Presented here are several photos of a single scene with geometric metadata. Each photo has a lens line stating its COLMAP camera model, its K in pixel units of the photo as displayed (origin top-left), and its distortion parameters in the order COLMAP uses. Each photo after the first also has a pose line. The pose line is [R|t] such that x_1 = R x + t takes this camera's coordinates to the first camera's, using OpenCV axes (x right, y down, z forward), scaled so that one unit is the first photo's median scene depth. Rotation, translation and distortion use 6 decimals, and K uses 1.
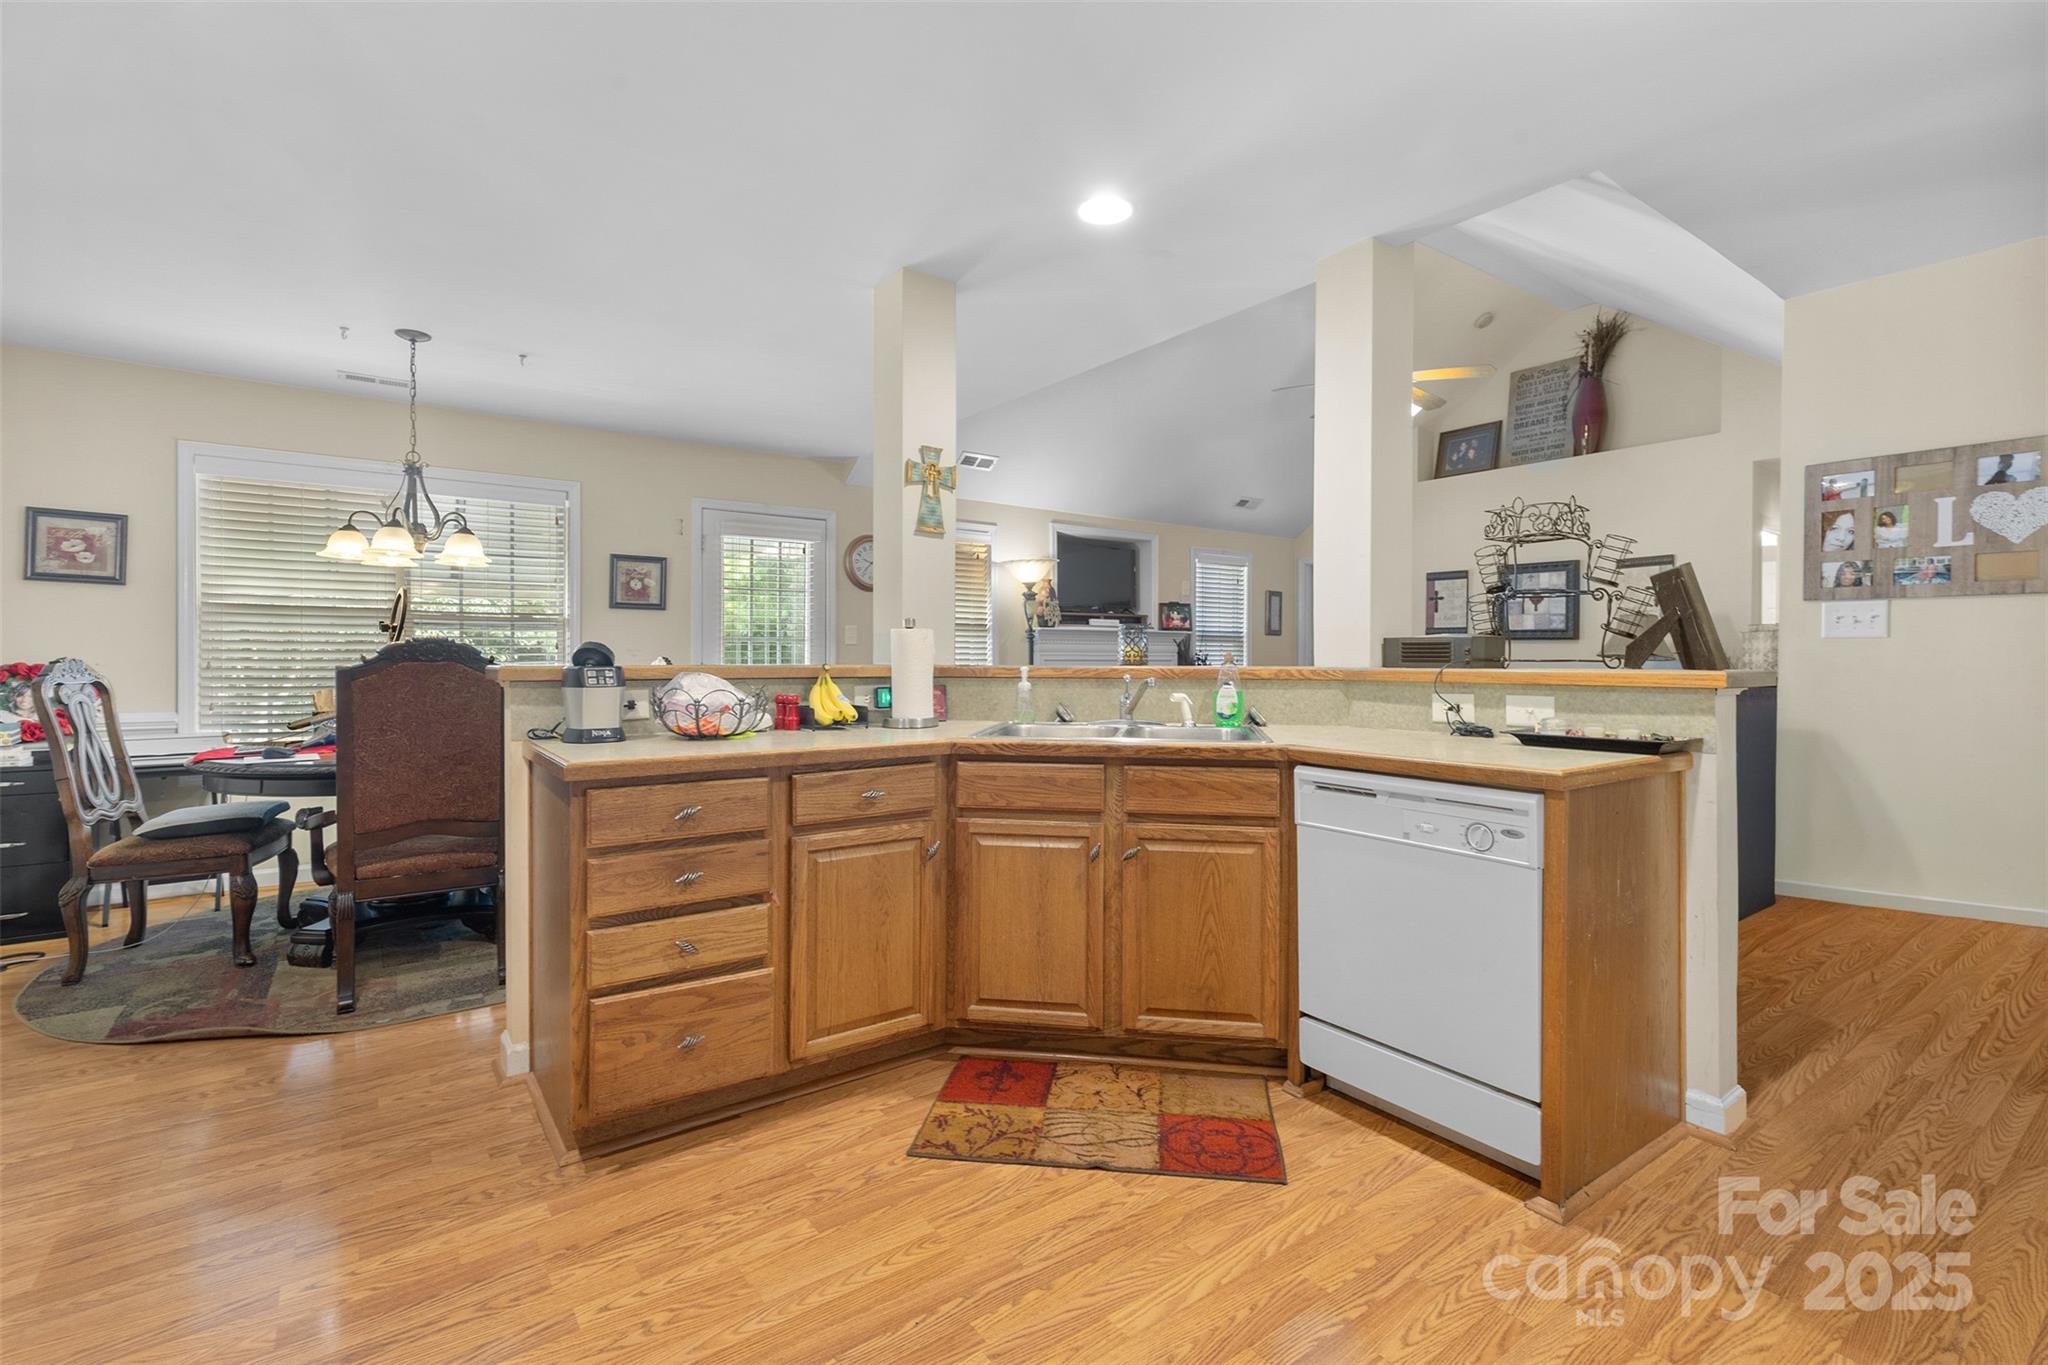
lens RADIAL K [[915.8, 0, 1037.6], [0, 915.8, 666.3], [0, 0, 1]] dist [-0.003286, -0.001352]
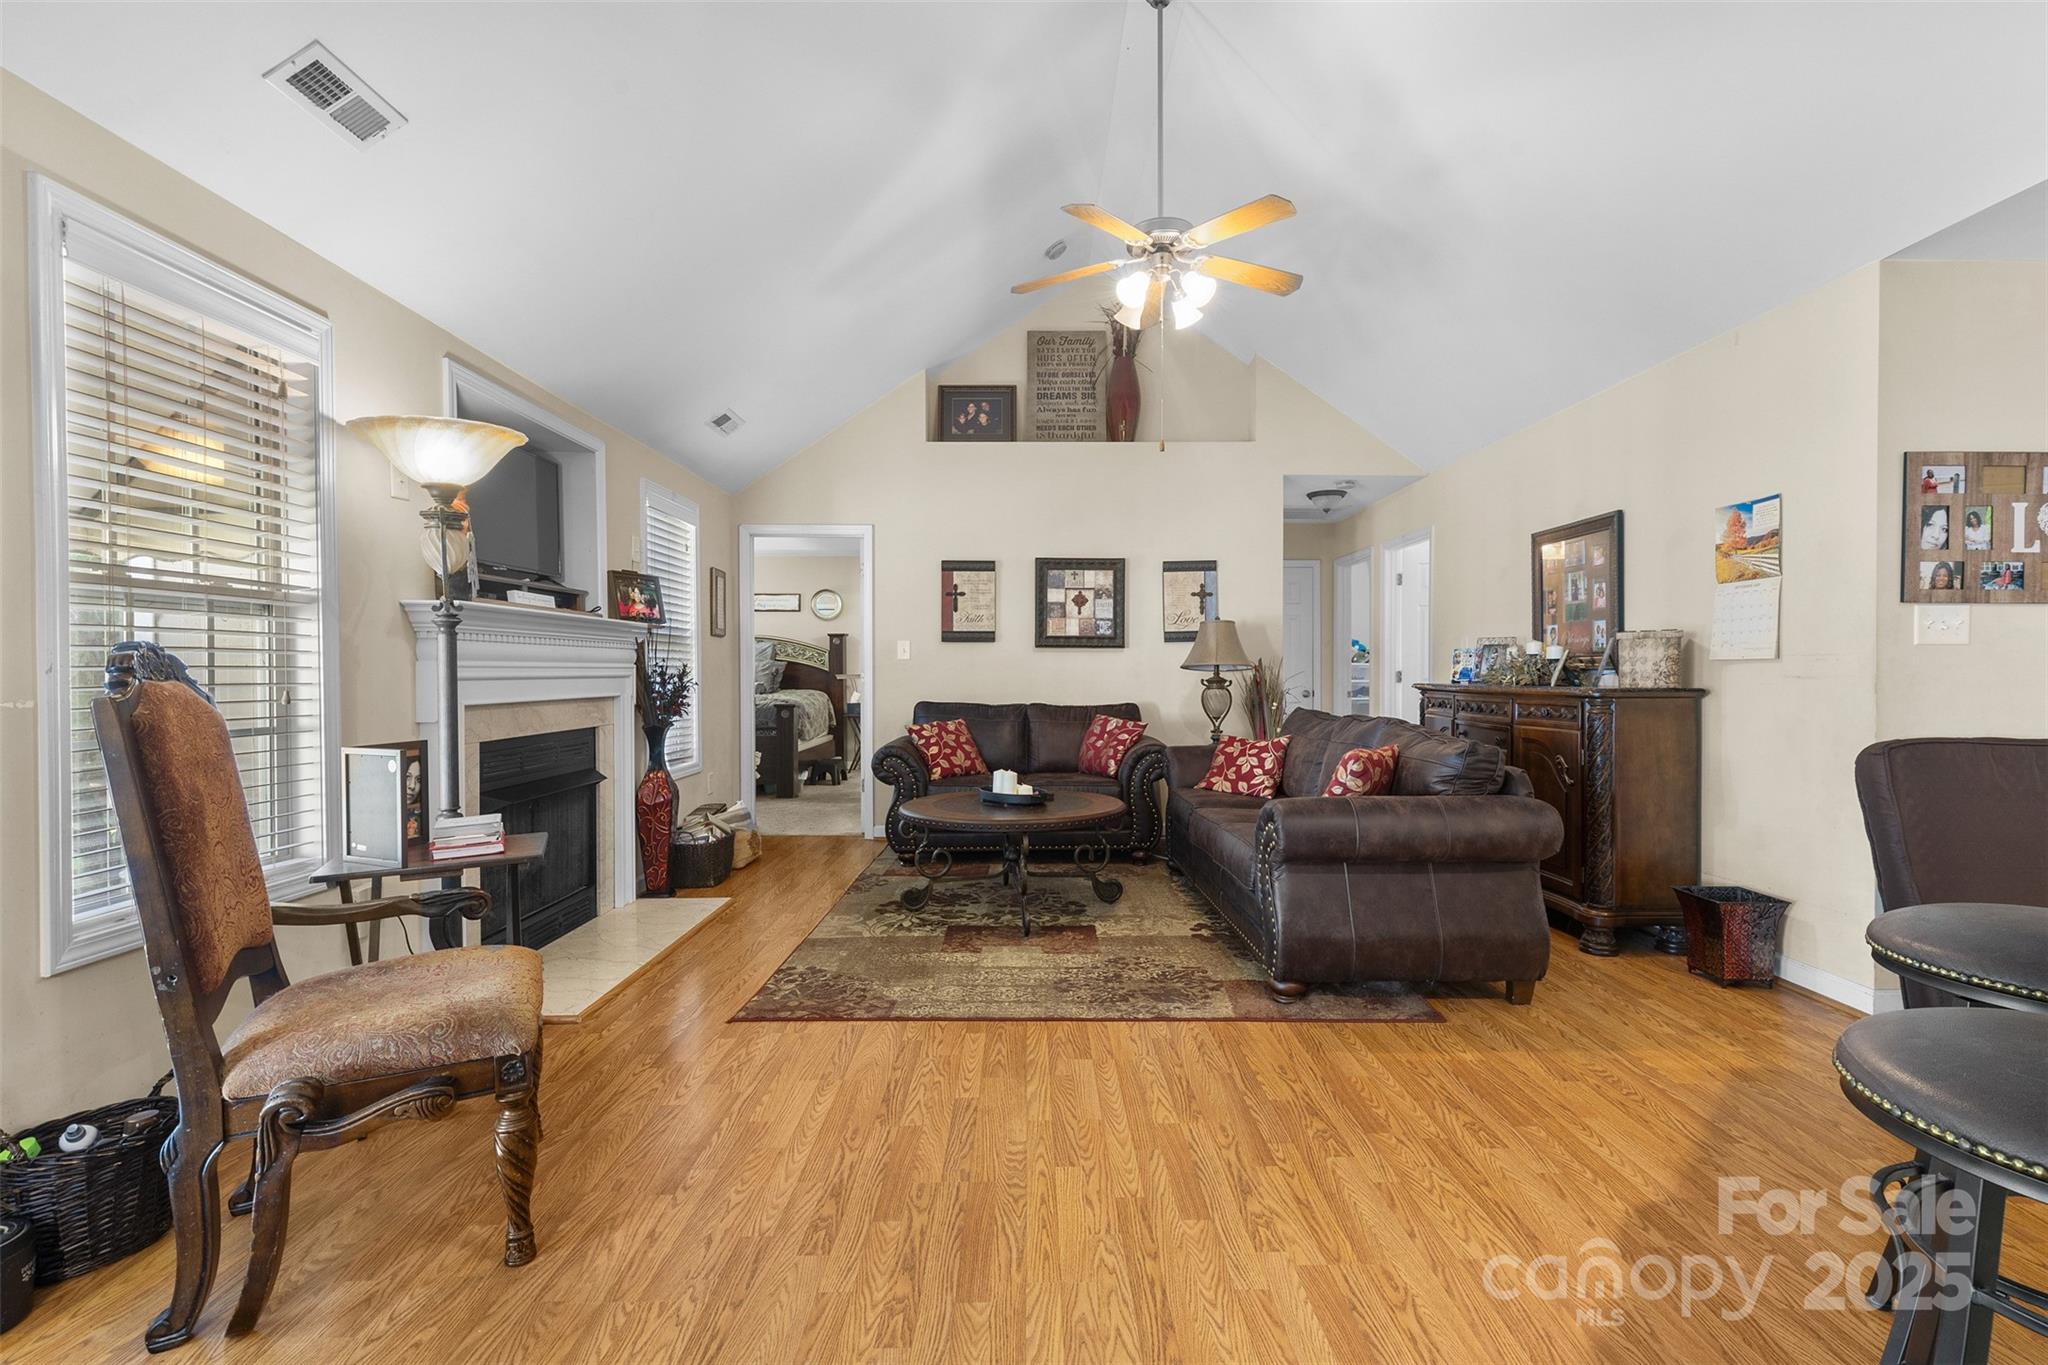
lens RADIAL K [[915.8, 0, 1037.3], [0, 915.8, 681.0], [0, 0, 1]] dist [-0.003286, -0.001352]
pose [[0.589002, -0.013493, 0.808019, -0.173835], [0.011521, 0.999899, 0.008299, -0.005551], [-0.808049, 0.004421, 0.589098, 0.527052]]
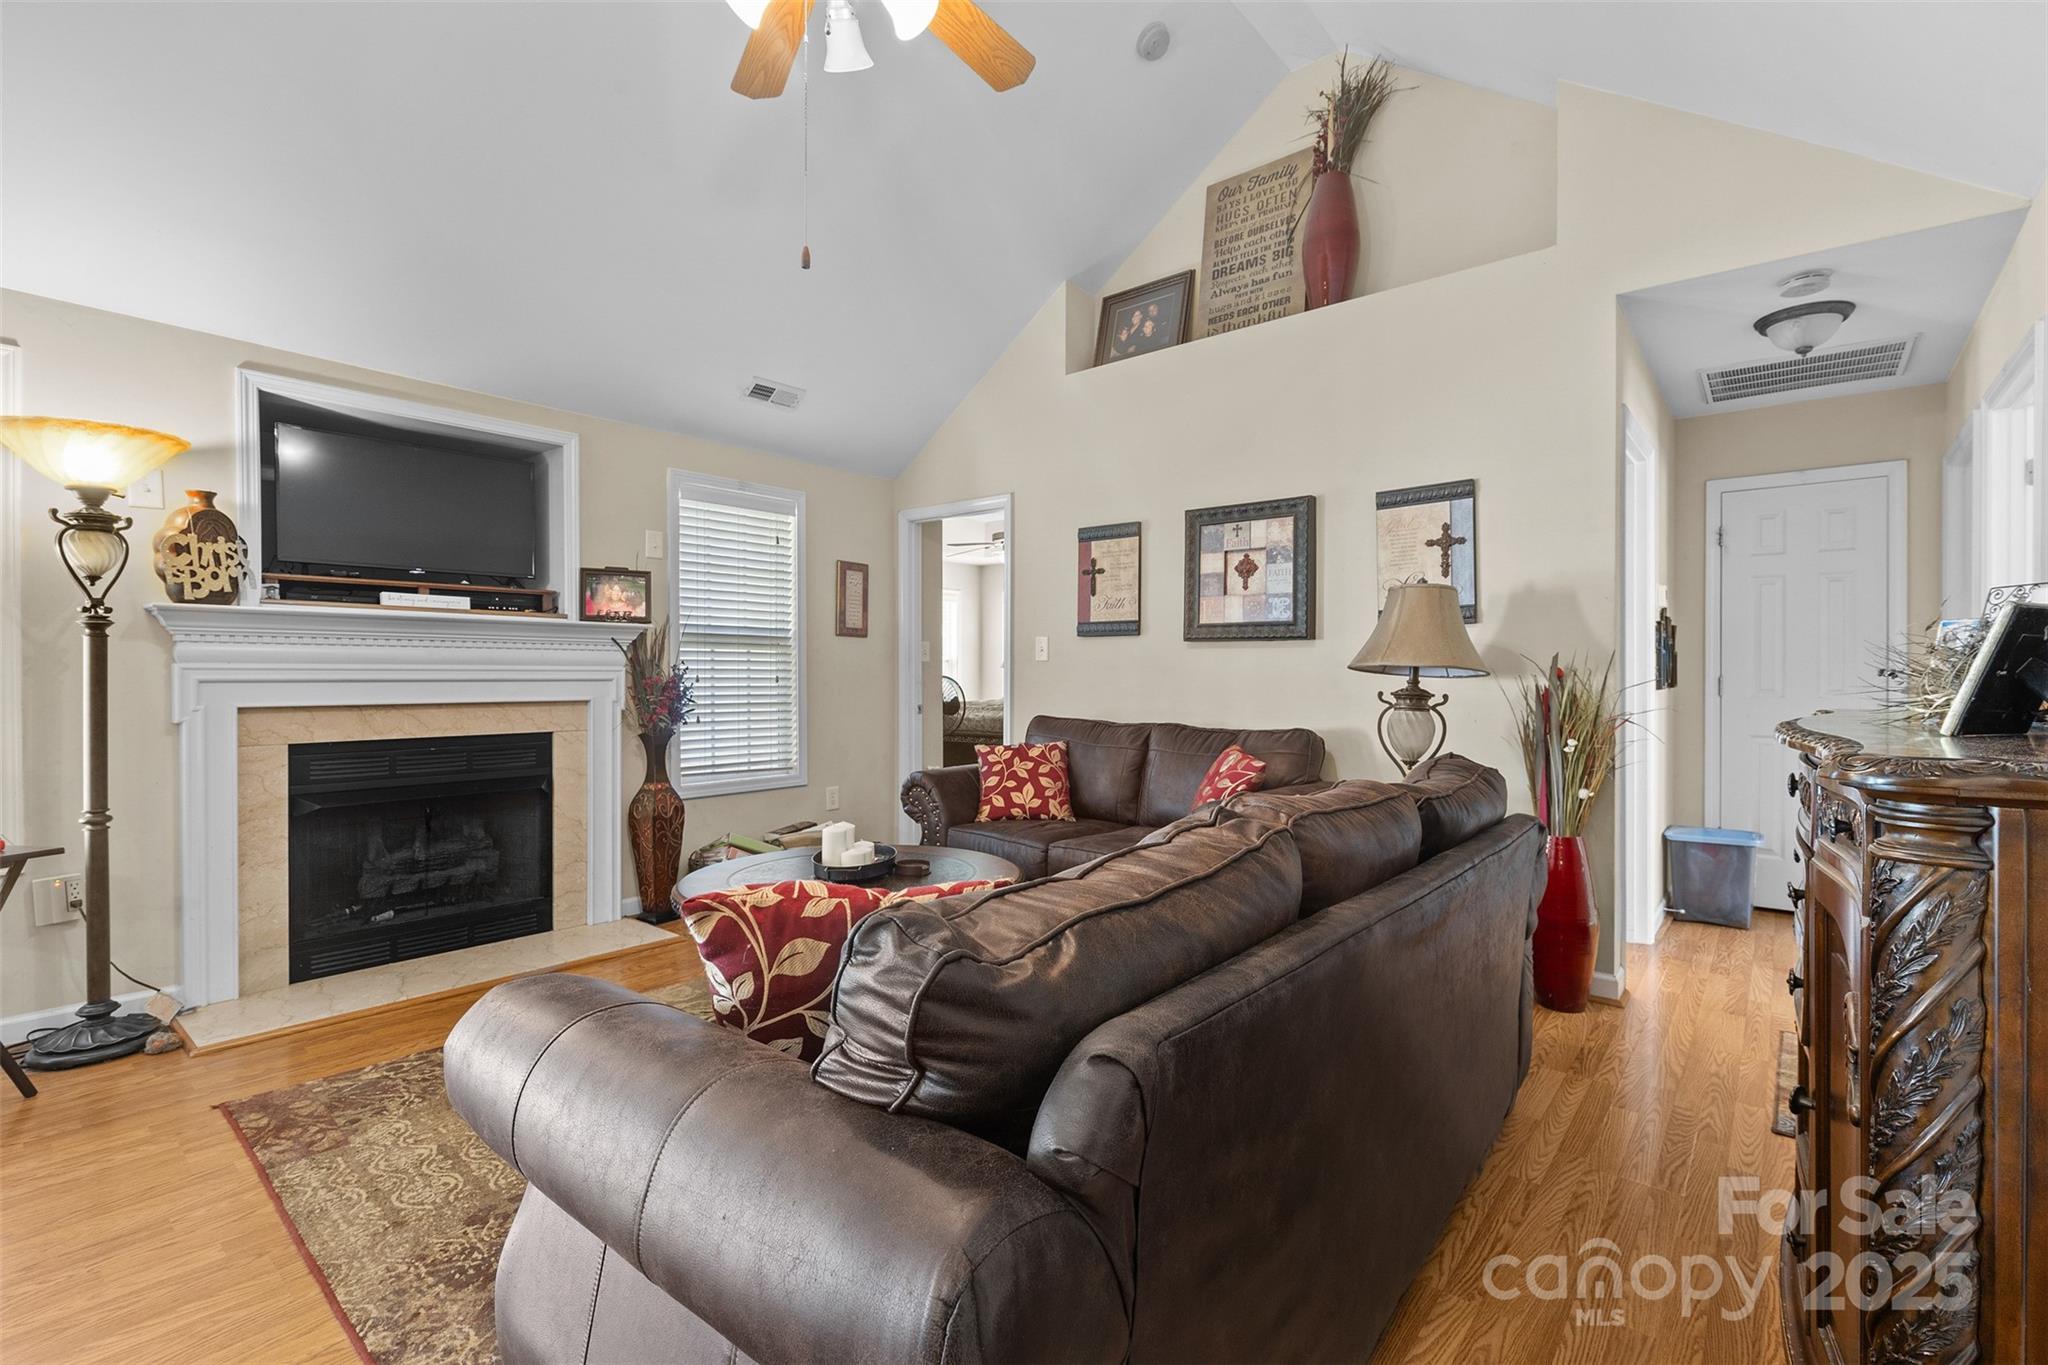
lens RADIAL K [[915.8, 0, 1034.5], [0, 915.8, 680.4], [0, 0, 1]] dist [-0.003286, -0.001352]
pose [[0.970828, -0.003275, 0.239755, 0.284849], [0.004171, 0.999986, -0.003232, -0.003510], [-0.239741, 0.004137, 0.970828, 0.487088]]
